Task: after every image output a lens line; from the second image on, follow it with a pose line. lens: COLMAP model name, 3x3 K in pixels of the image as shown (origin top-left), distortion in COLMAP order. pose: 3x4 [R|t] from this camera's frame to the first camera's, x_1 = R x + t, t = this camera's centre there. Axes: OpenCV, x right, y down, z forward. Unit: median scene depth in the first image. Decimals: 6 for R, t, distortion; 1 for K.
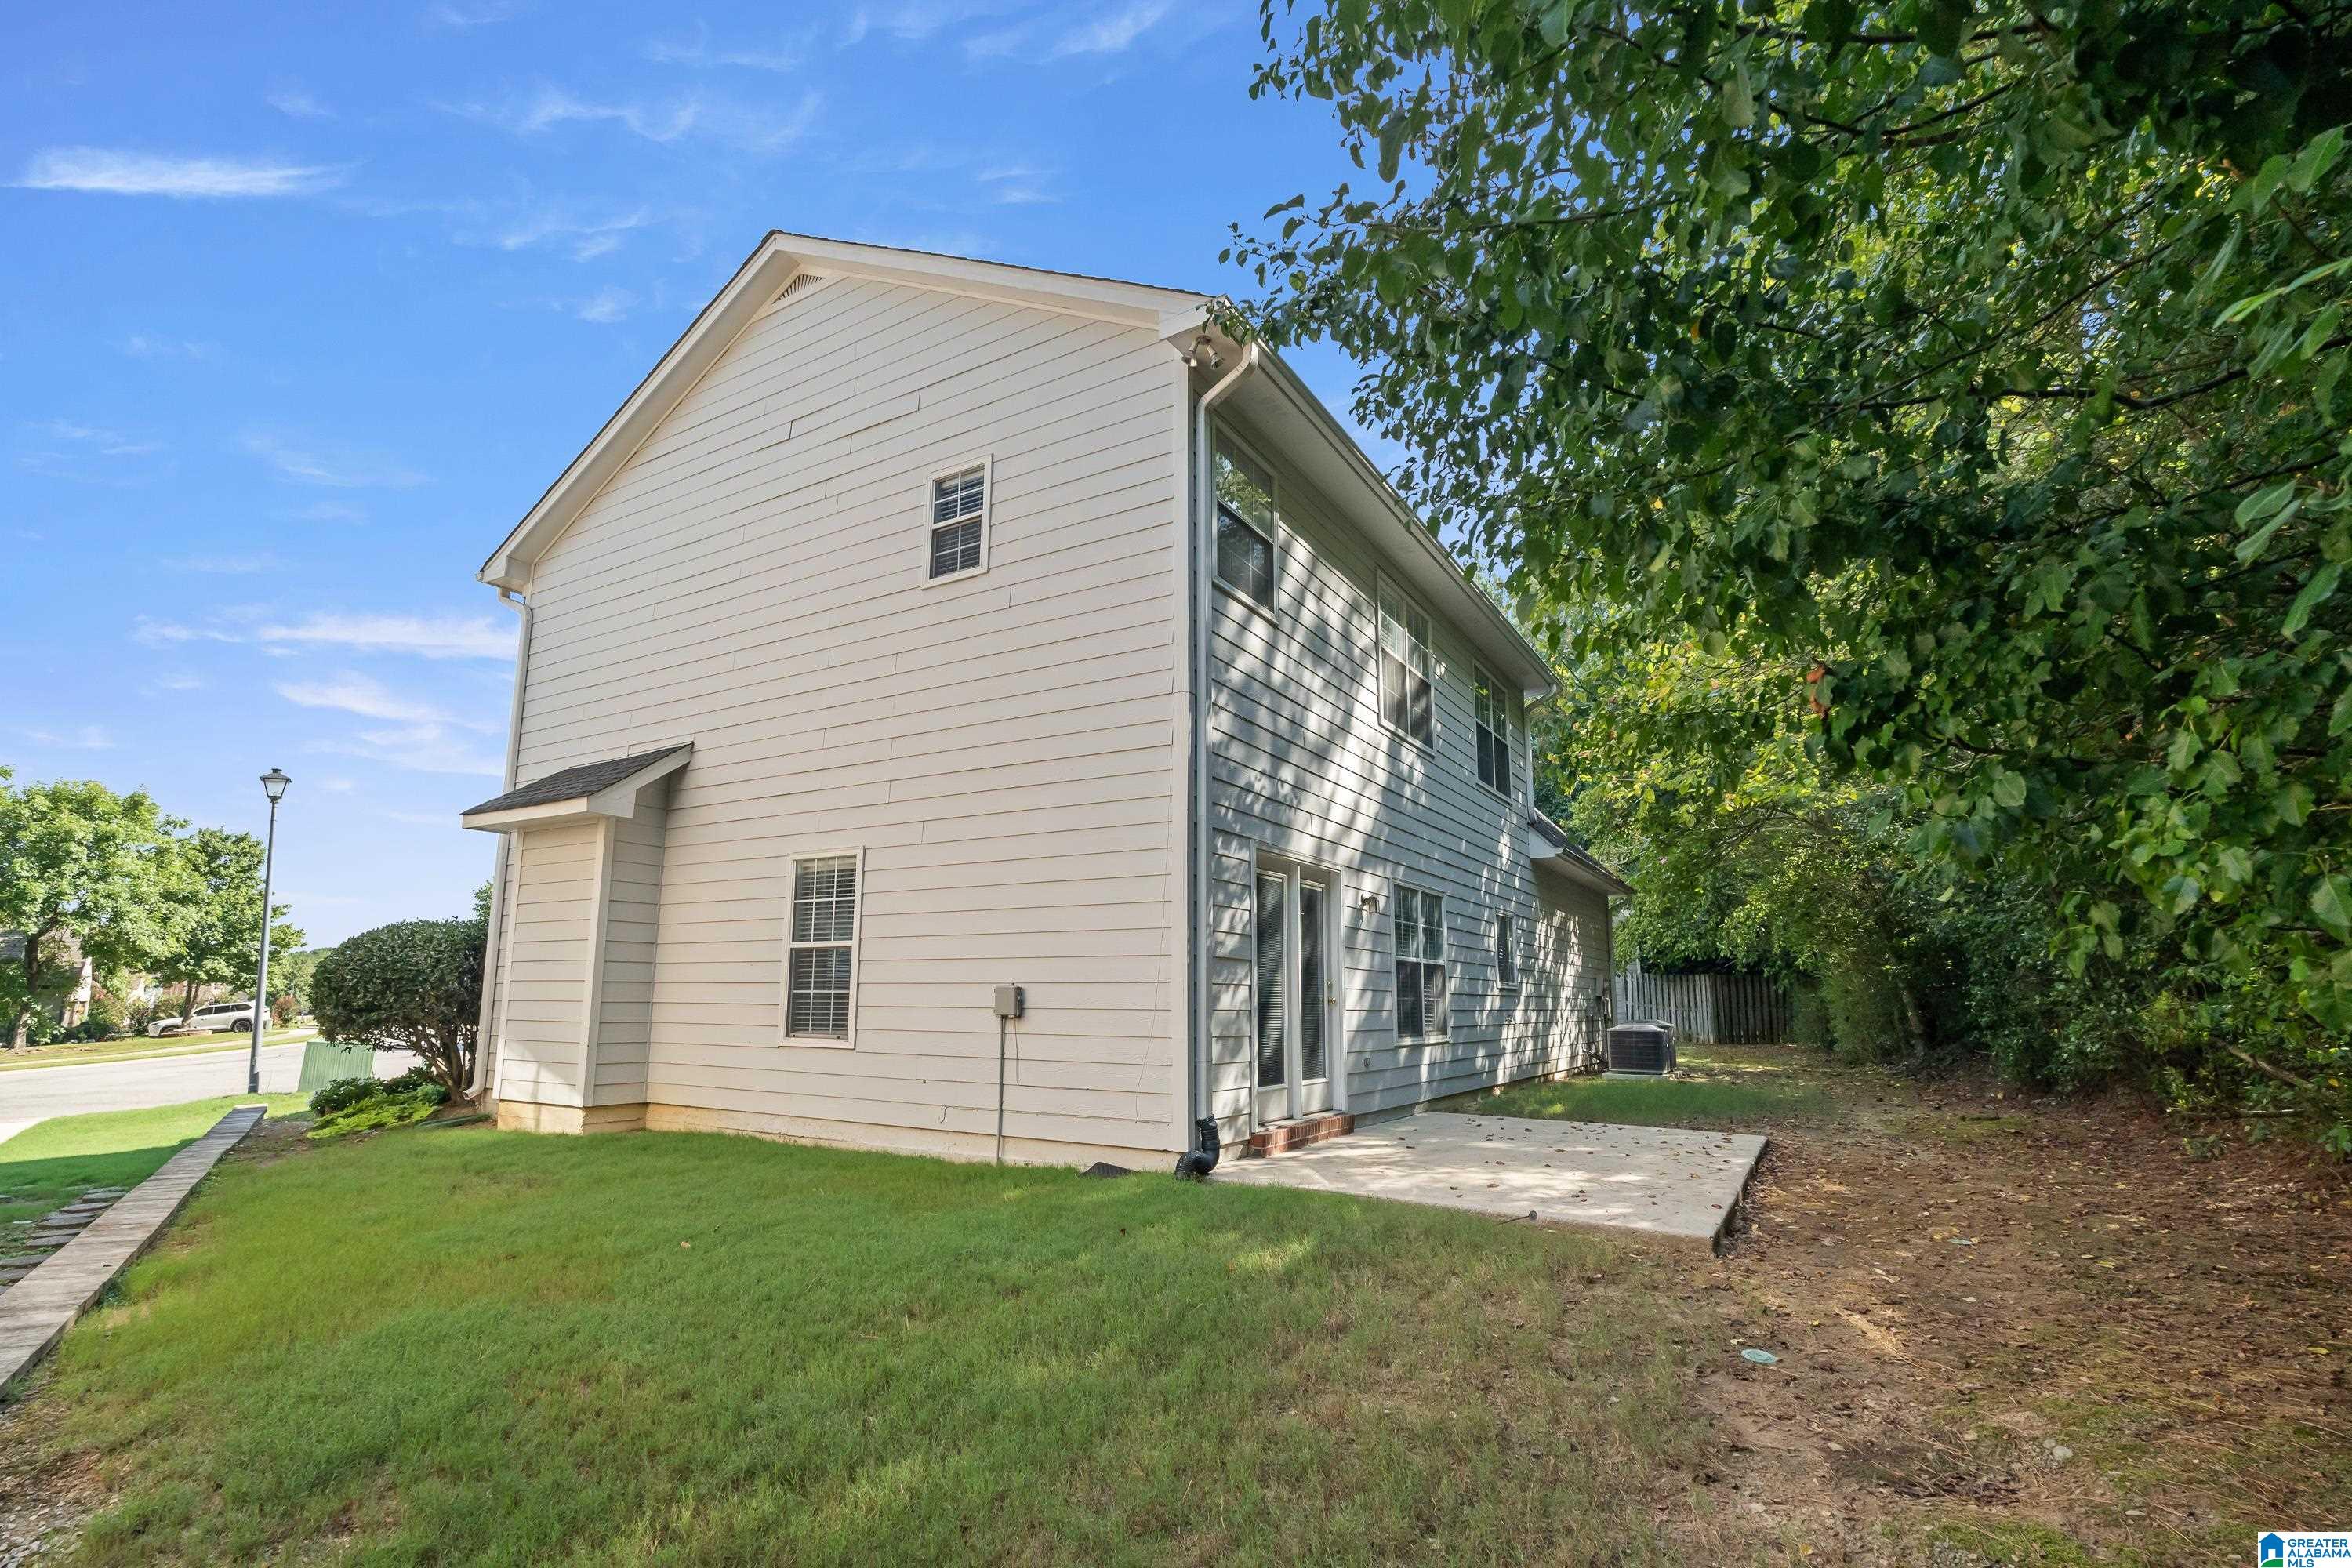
lens RADIAL K [[1069.3, 0, 1176.0], [0, 1069.3, 784.0], [0, 0, 1]] dist [-0.003259, -0.000413]
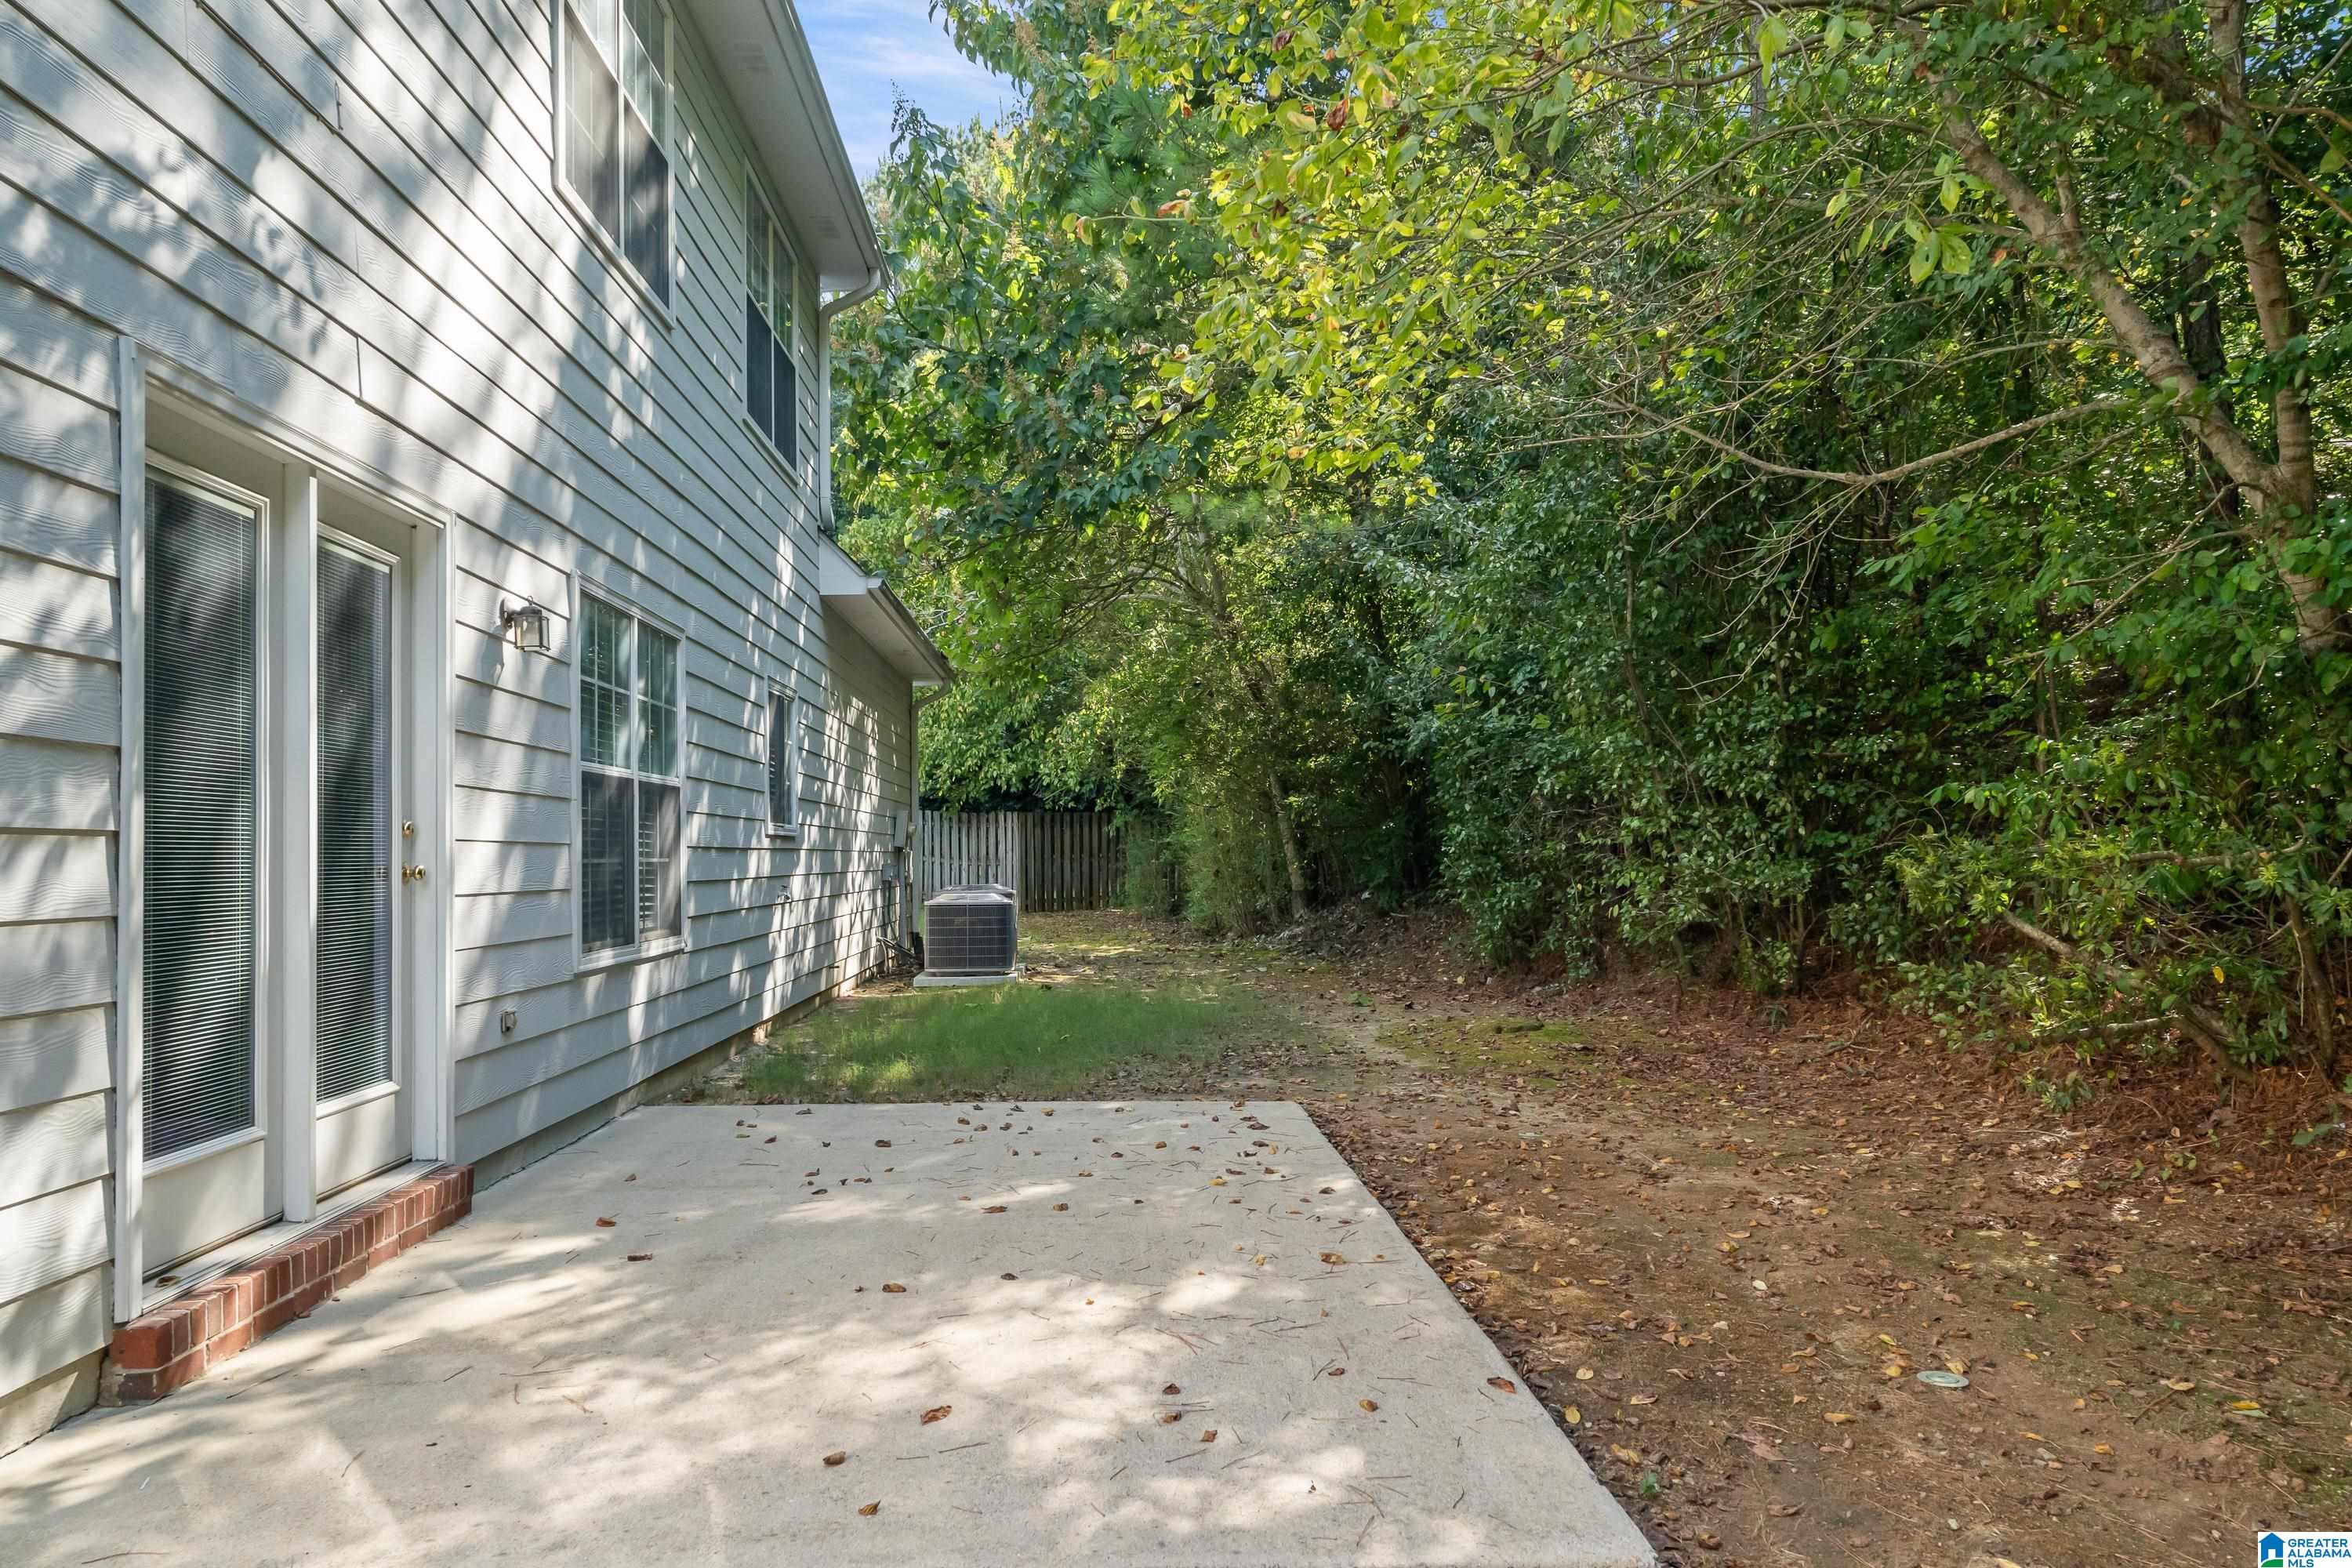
lens RADIAL K [[1597.5, 0, 1178.9], [0, 1597.5, 813.7], [0, 0, 1]] dist [-0.000944, 0.000831]
pose [[0.826715, -0.003890, 0.562608, 0.041935], [-0.094017, 0.984960, 0.144962, 0.061209], [-0.554710, -0.172737, 0.813916, 0.319896]]
